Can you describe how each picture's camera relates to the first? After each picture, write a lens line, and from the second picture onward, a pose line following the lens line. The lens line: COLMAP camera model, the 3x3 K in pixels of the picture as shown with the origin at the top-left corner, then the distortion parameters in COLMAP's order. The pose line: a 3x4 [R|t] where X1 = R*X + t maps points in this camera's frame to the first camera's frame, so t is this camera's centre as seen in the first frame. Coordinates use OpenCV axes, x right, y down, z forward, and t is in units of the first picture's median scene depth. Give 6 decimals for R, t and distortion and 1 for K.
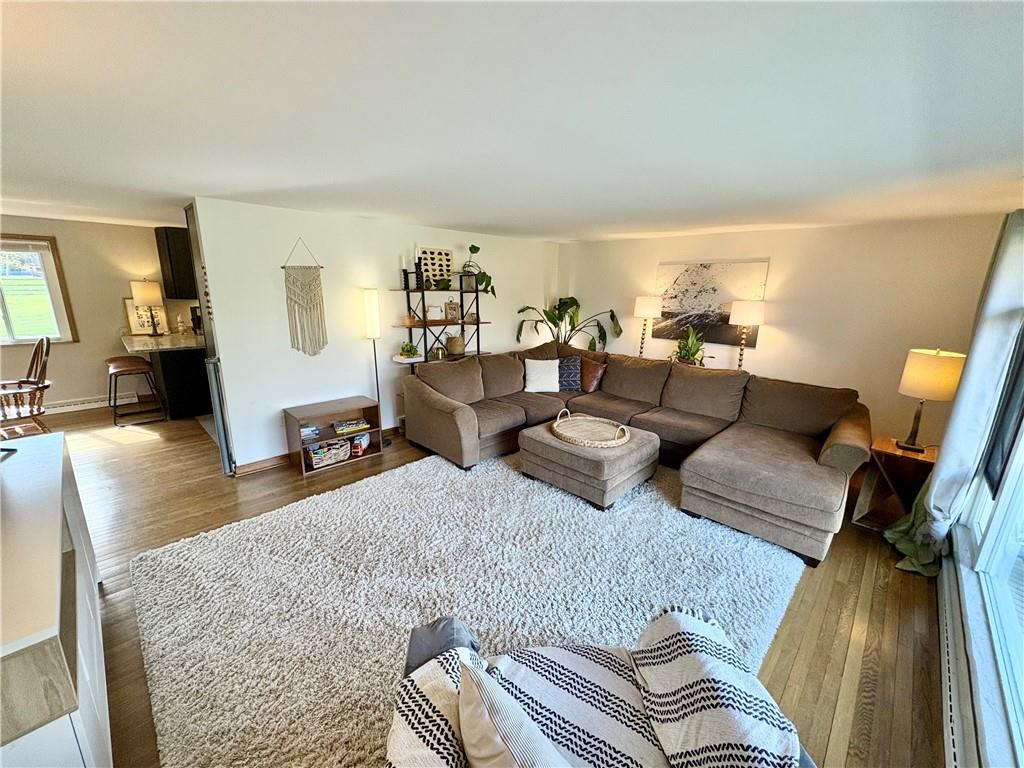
lens RADIAL K [[409.5, 0, 515.7], [0, 409.5, 384.4], [0, 0, 1]] dist [-0.000932, 0.000099]
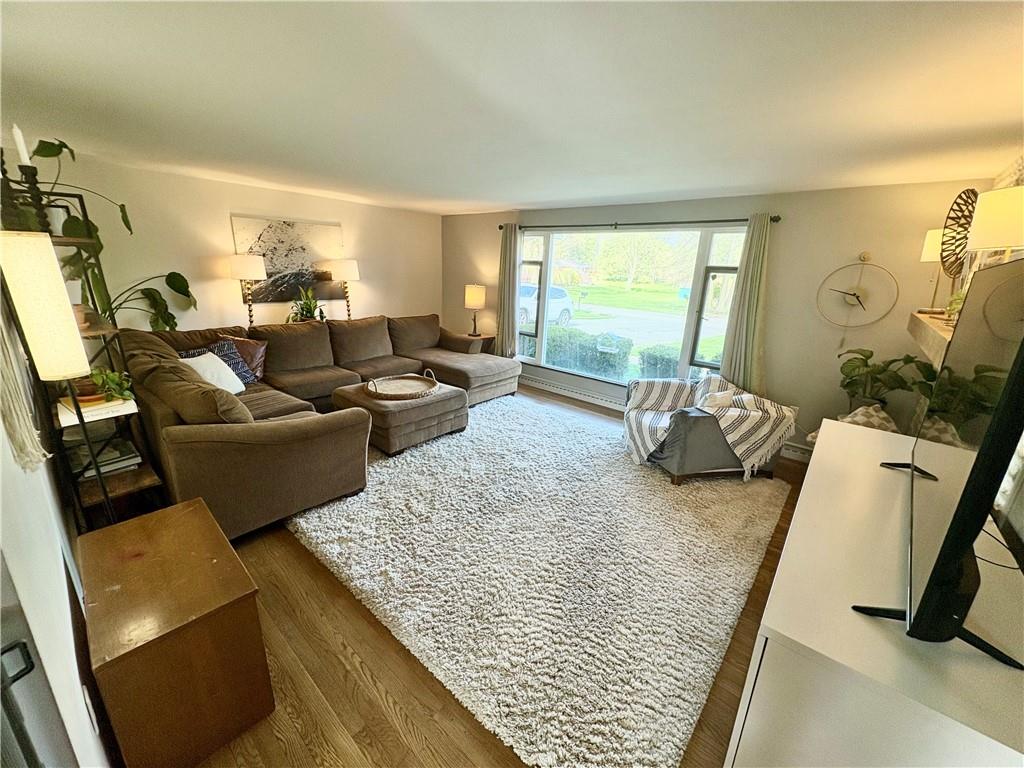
lens RADIAL K [[409.5, 0, 513.0], [0, 409.5, 388.3], [0, 0, 1]] dist [-0.000932, 0.000099]
pose [[-0.040898, -0.322797, 0.945584, -0.644664], [0.178403, 0.928809, 0.324787, -0.142158], [-0.983107, 0.181978, 0.019601, 0.508000]]
